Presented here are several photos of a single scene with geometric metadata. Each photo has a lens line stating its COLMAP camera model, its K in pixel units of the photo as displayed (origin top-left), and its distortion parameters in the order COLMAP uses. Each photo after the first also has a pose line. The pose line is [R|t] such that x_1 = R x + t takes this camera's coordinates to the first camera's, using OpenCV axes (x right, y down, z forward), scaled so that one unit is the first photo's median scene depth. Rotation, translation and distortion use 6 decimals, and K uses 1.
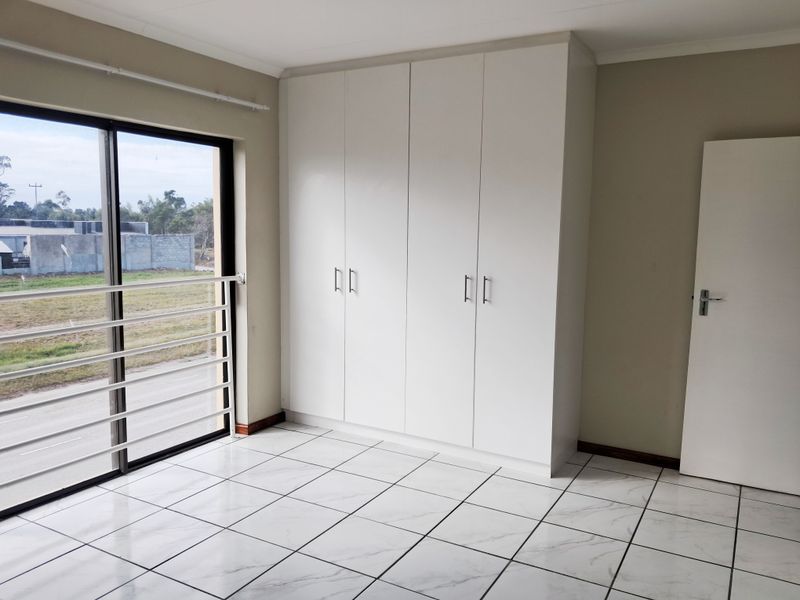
lens RADIAL K [[634.0, 0, 400.0], [0, 634.0, 300.0], [0, 0, 1]] dist [-0.004127, -0.003294]
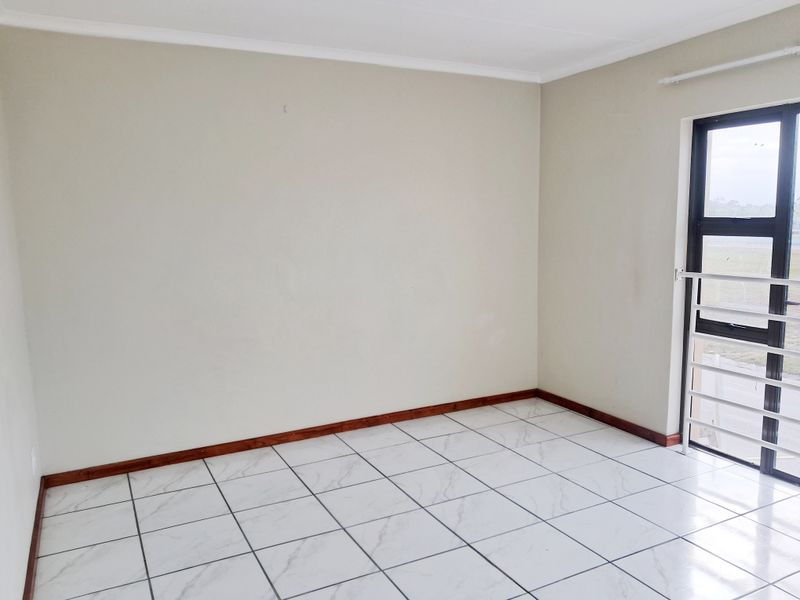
lens RADIAL K [[634.0, 0, 400.0], [0, 634.0, 300.0], [0, 0, 1]] dist [-0.004127, -0.003294]
pose [[-0.548507, 0.113042, -0.828470, 0.646961], [-0.098100, 0.975276, 0.198023, -0.121569], [0.830372, 0.189890, -0.523856, 1.006448]]
